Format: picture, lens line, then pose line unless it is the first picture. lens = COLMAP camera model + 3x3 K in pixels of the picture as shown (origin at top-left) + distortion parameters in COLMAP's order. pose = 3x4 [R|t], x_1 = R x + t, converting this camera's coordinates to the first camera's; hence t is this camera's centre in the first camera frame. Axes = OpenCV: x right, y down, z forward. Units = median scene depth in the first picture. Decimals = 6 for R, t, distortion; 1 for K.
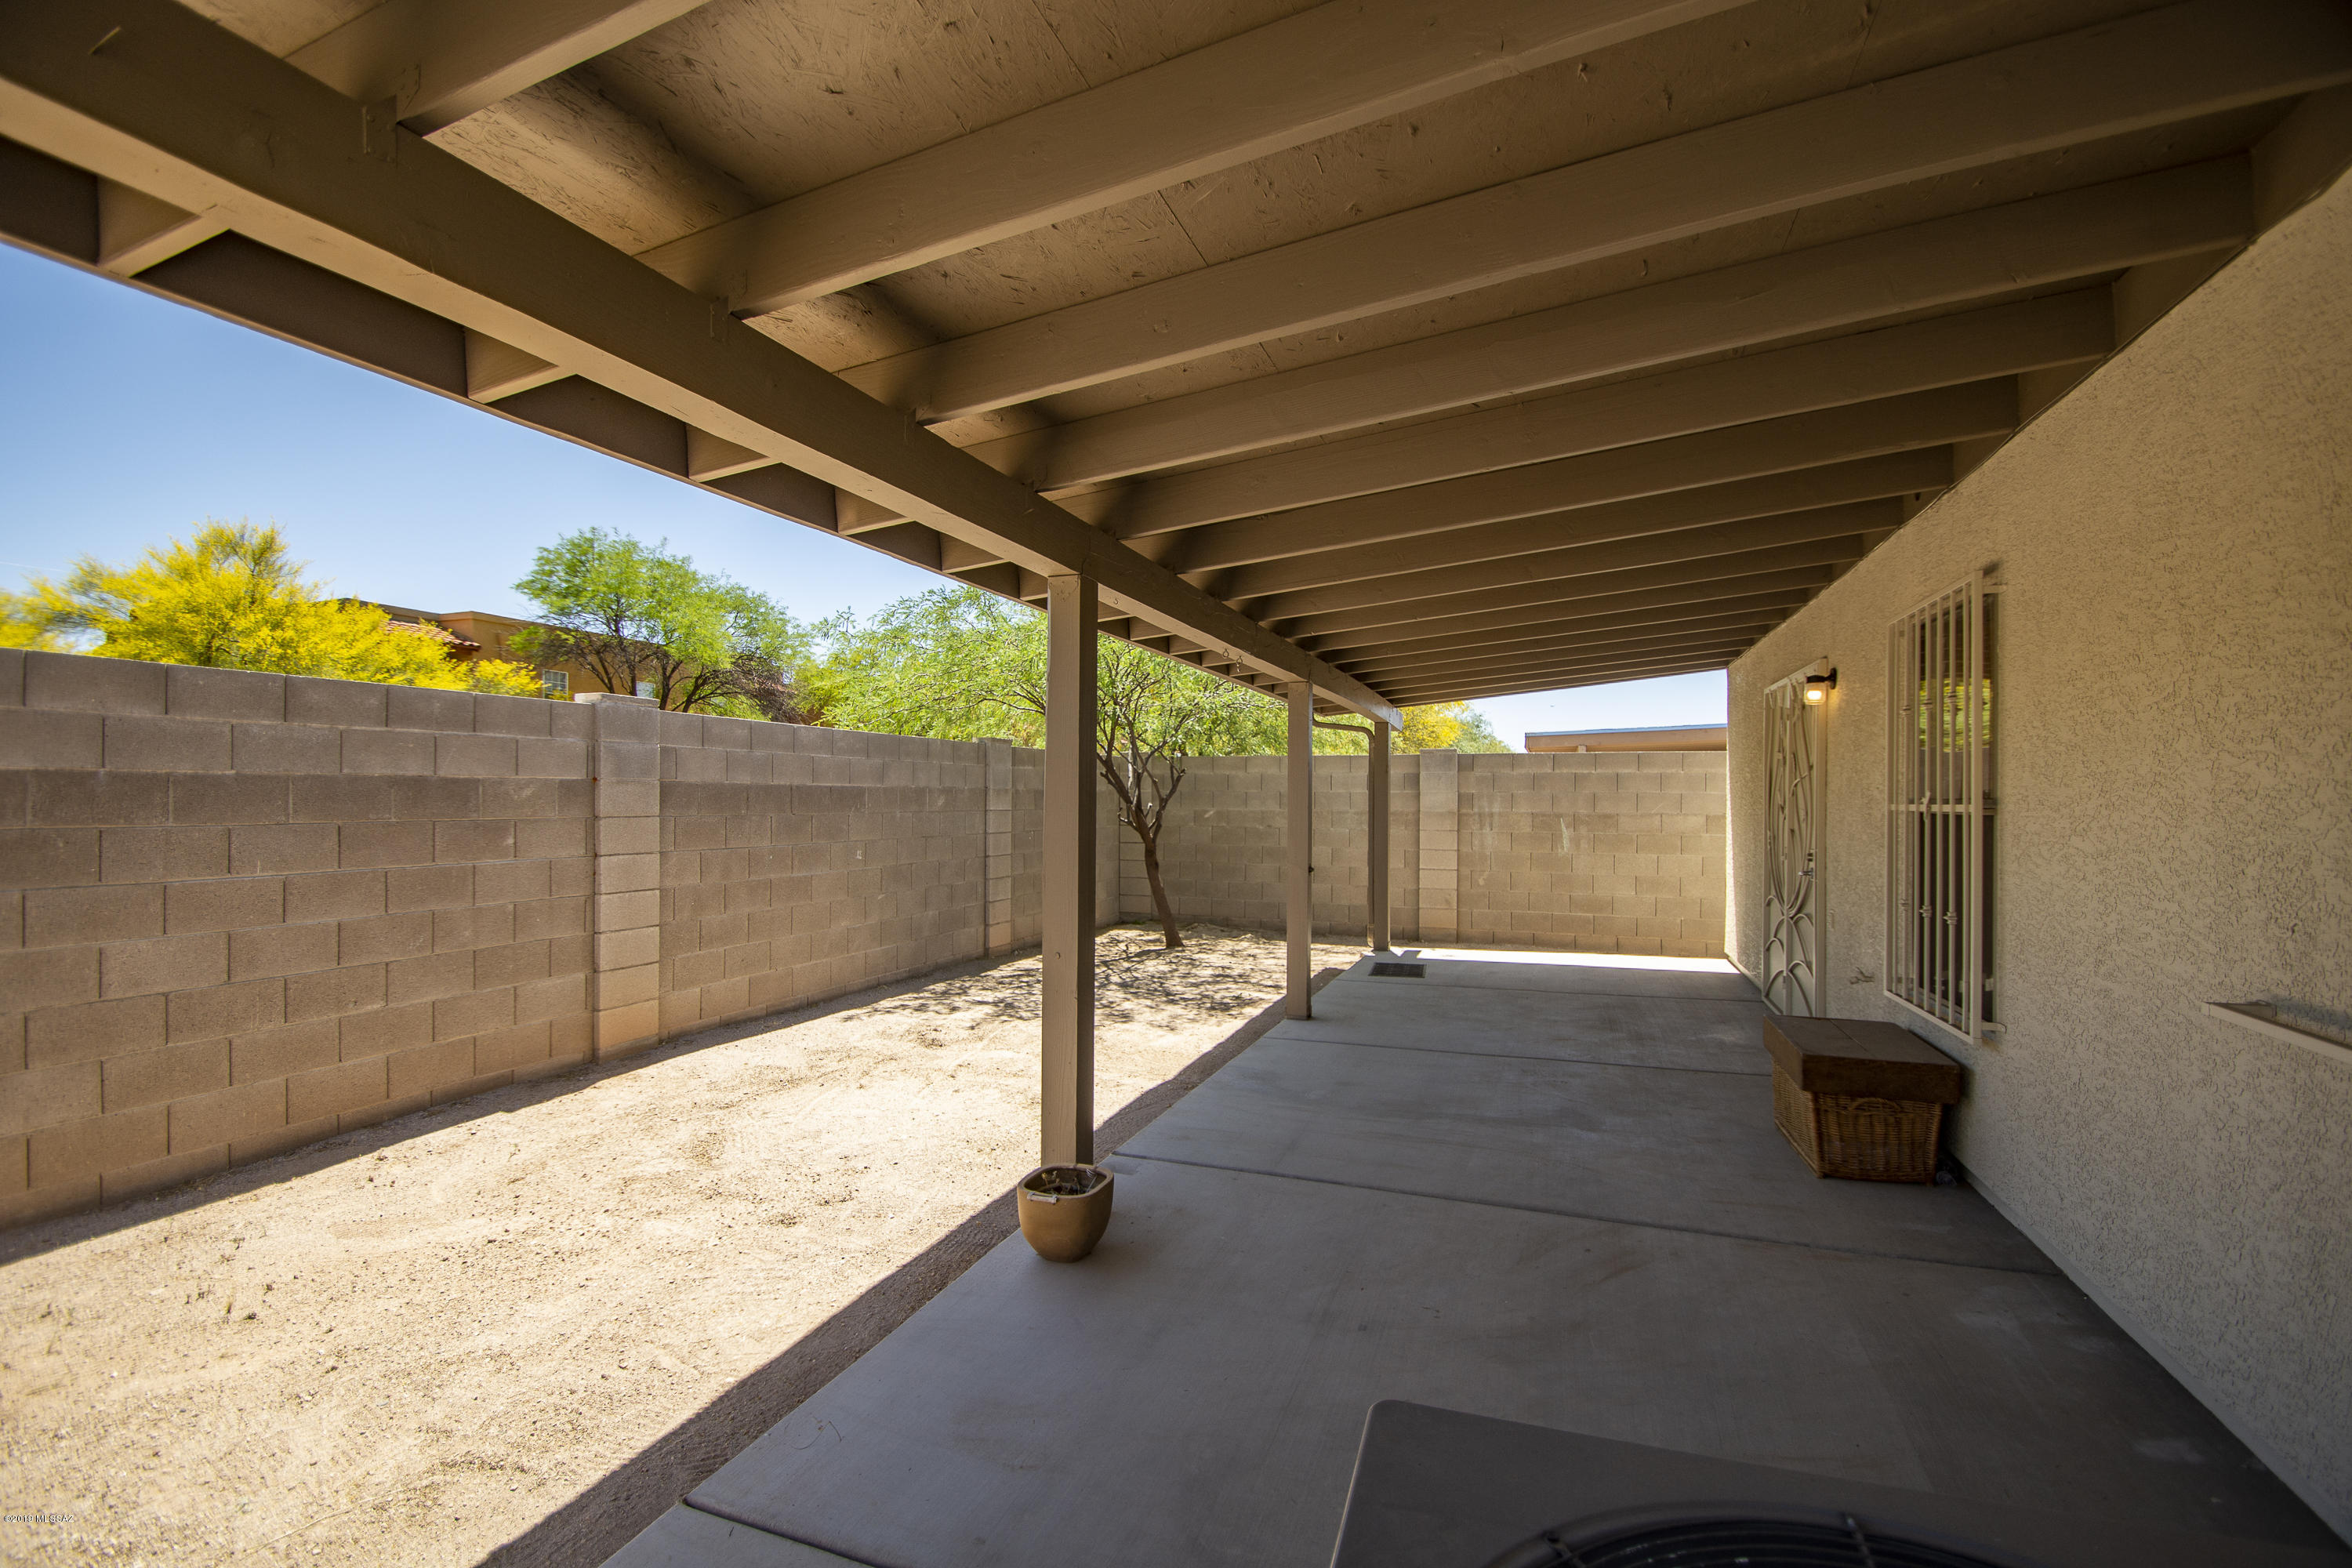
lens RADIAL K [[1031.2, 0, 1173.1], [0, 1031.2, 791.3], [0, 0, 1]] dist [0.009553, -0.010711]
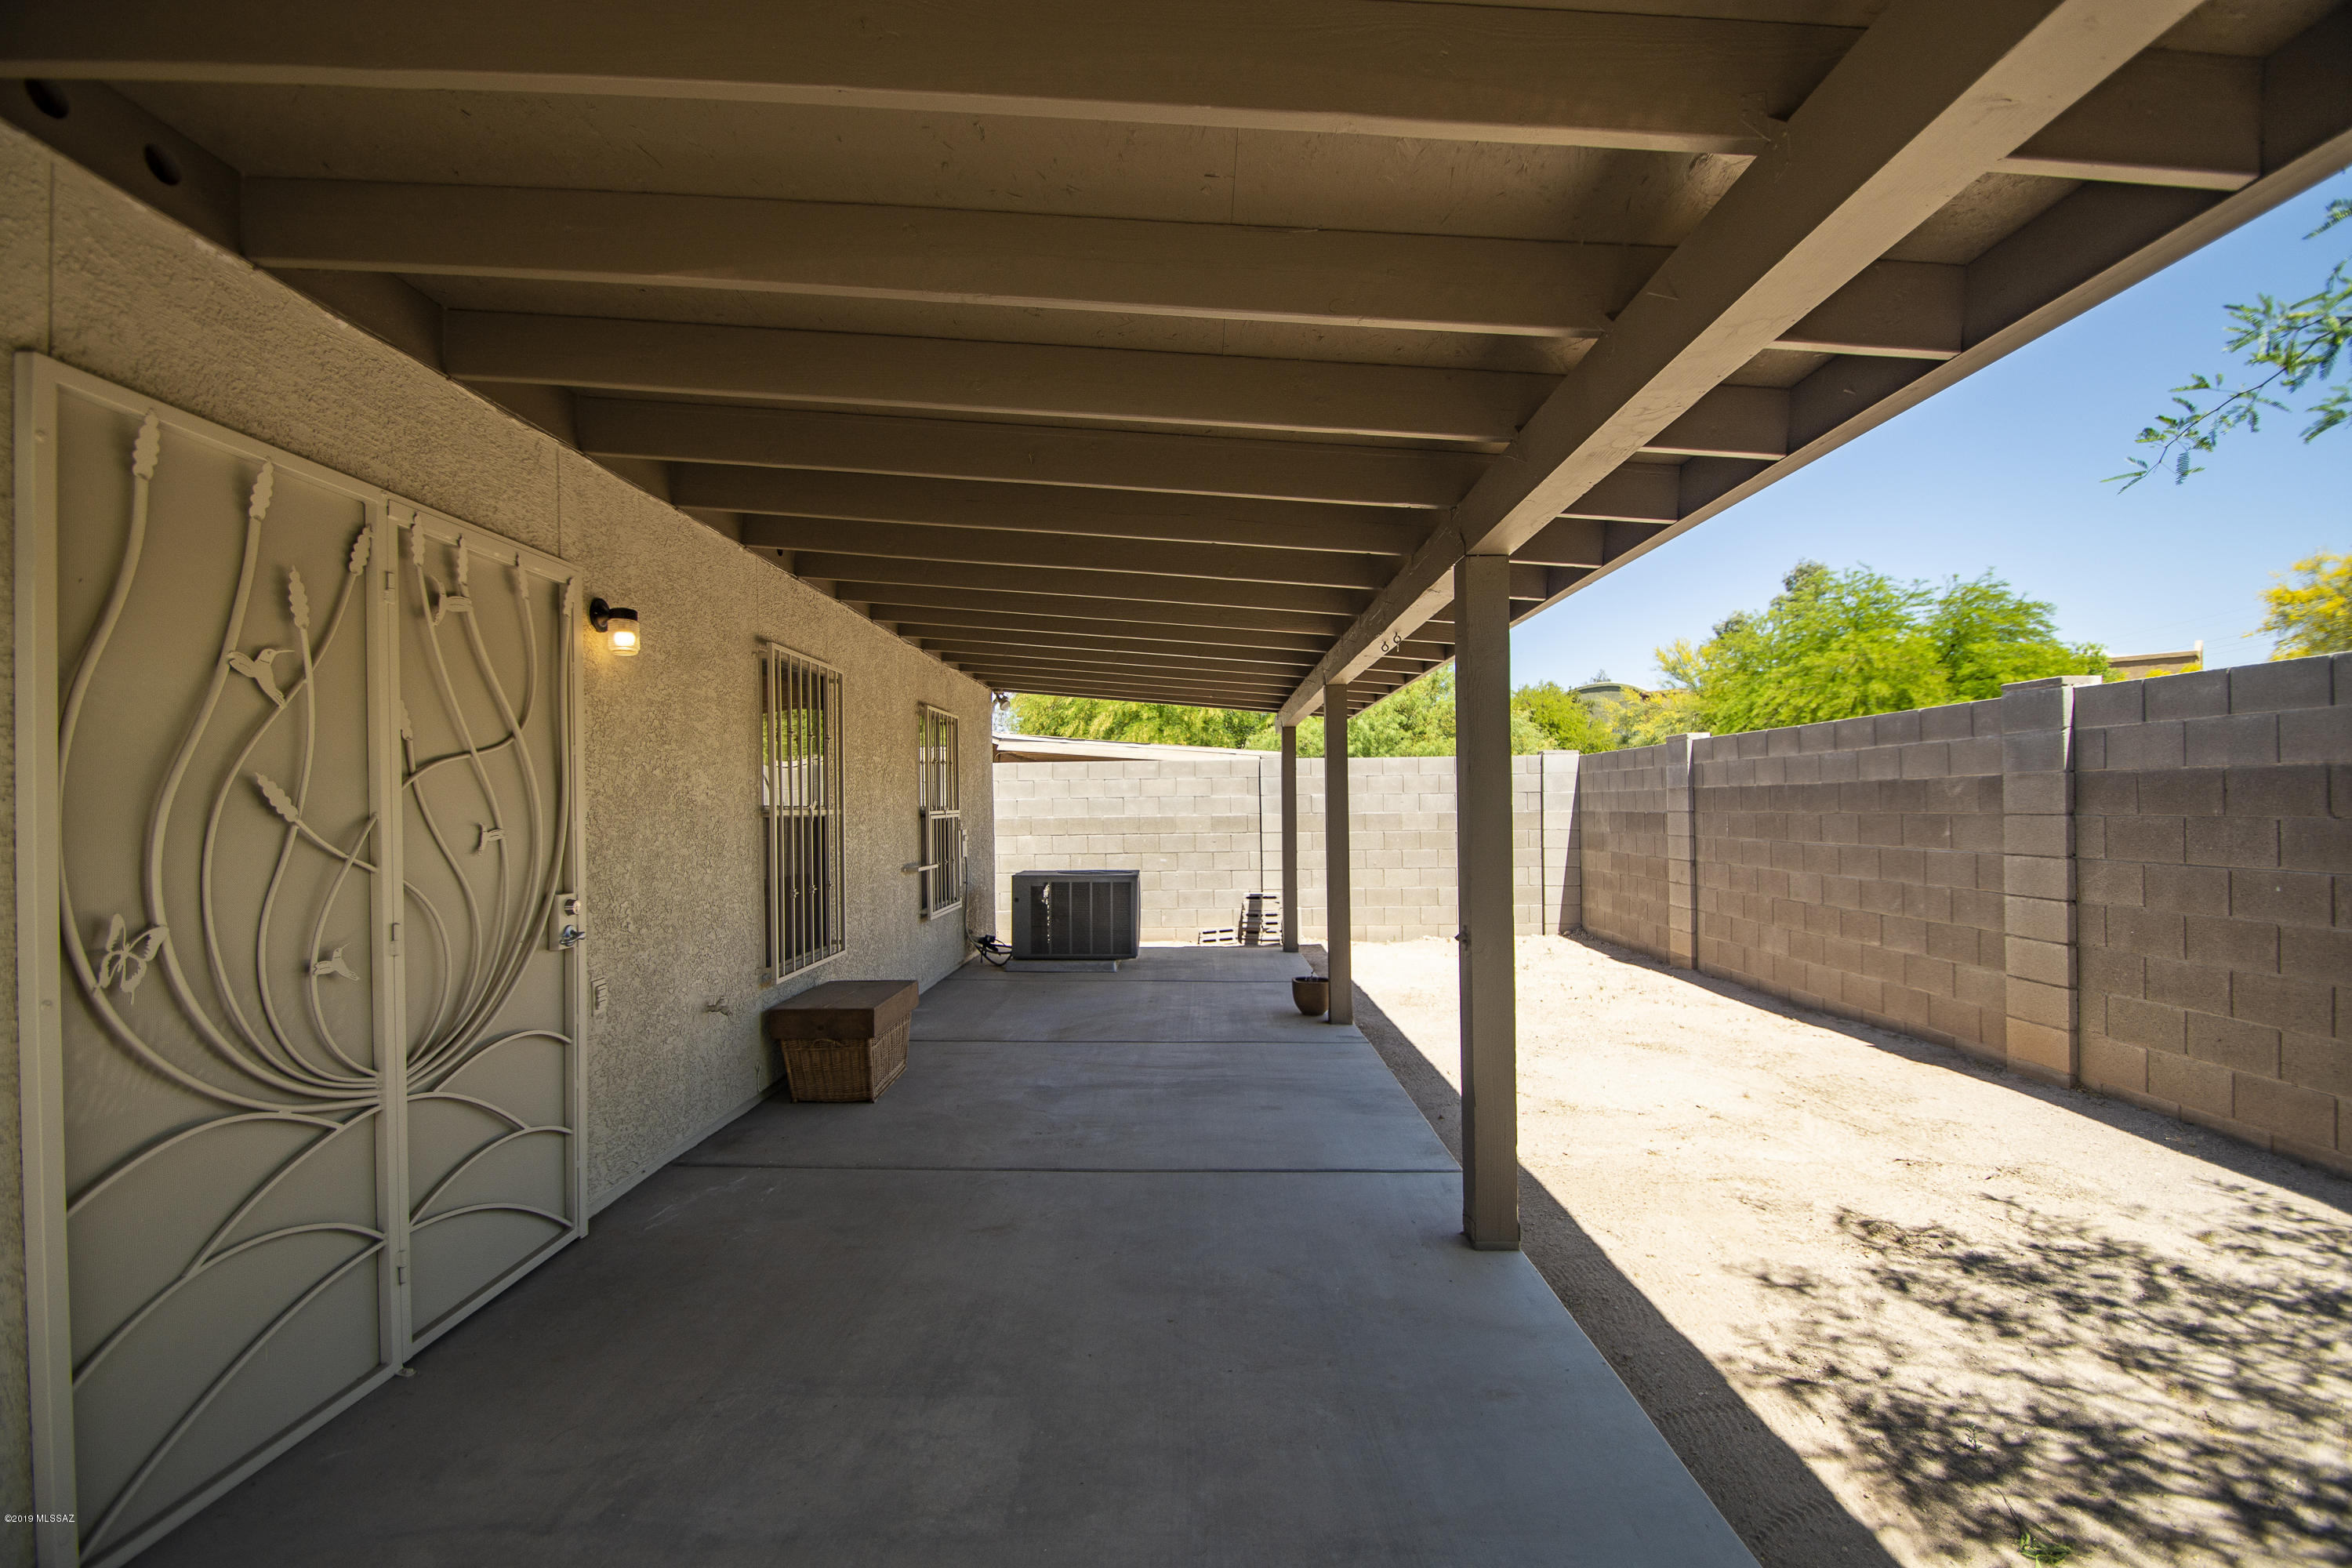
lens RADIAL K [[1031.2, 0, 1172.0], [0, 1031.2, 802.0], [0, 0, 1]] dist [0.009553, -0.010711]
pose [[-0.942501, 0.006680, -0.334136, 0.464143], [0.011693, 0.999847, -0.012994, 0.015956], [0.333998, -0.016153, -0.942435, 1.533313]]
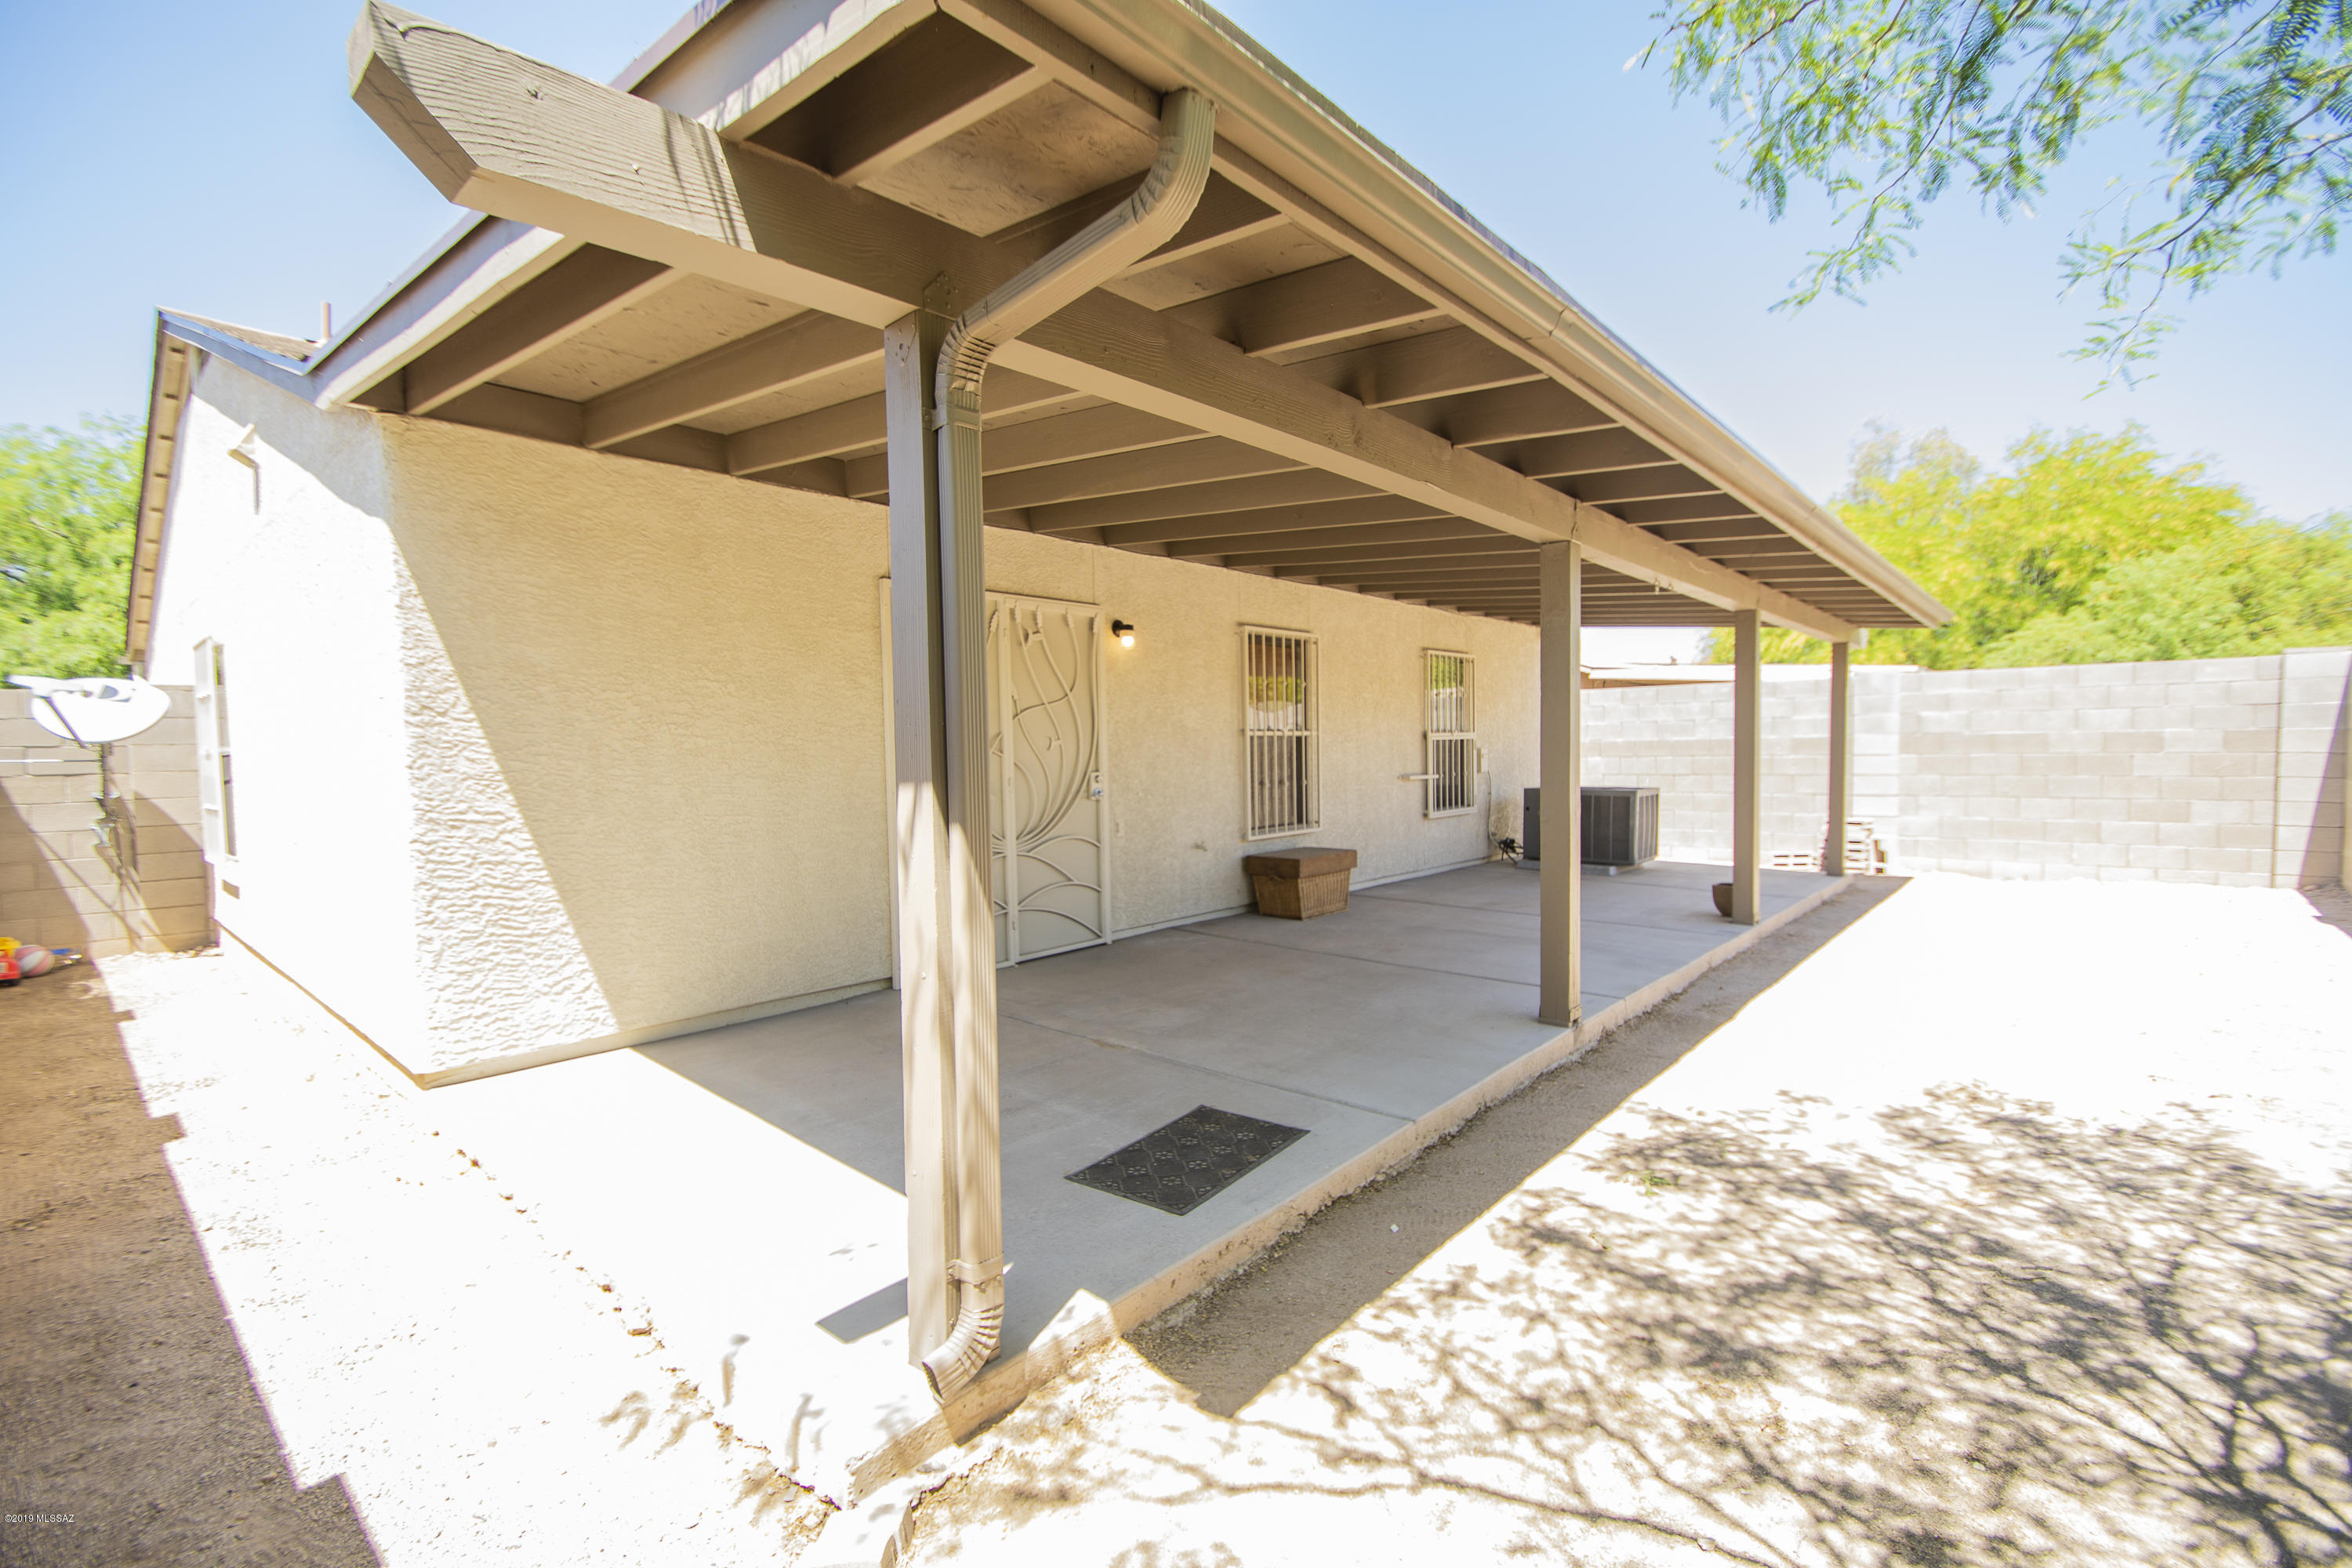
lens RADIAL K [[1031.2, 0, 1174.9], [0, 1031.2, 782.8], [0, 0, 1]] dist [0.009553, -0.010711]
pose [[-0.933904, 0.001686, 0.357519, 0.123763], [0.012227, 0.999555, 0.027225, 0.035397], [-0.357313, 0.029797, -0.933509, 1.894758]]
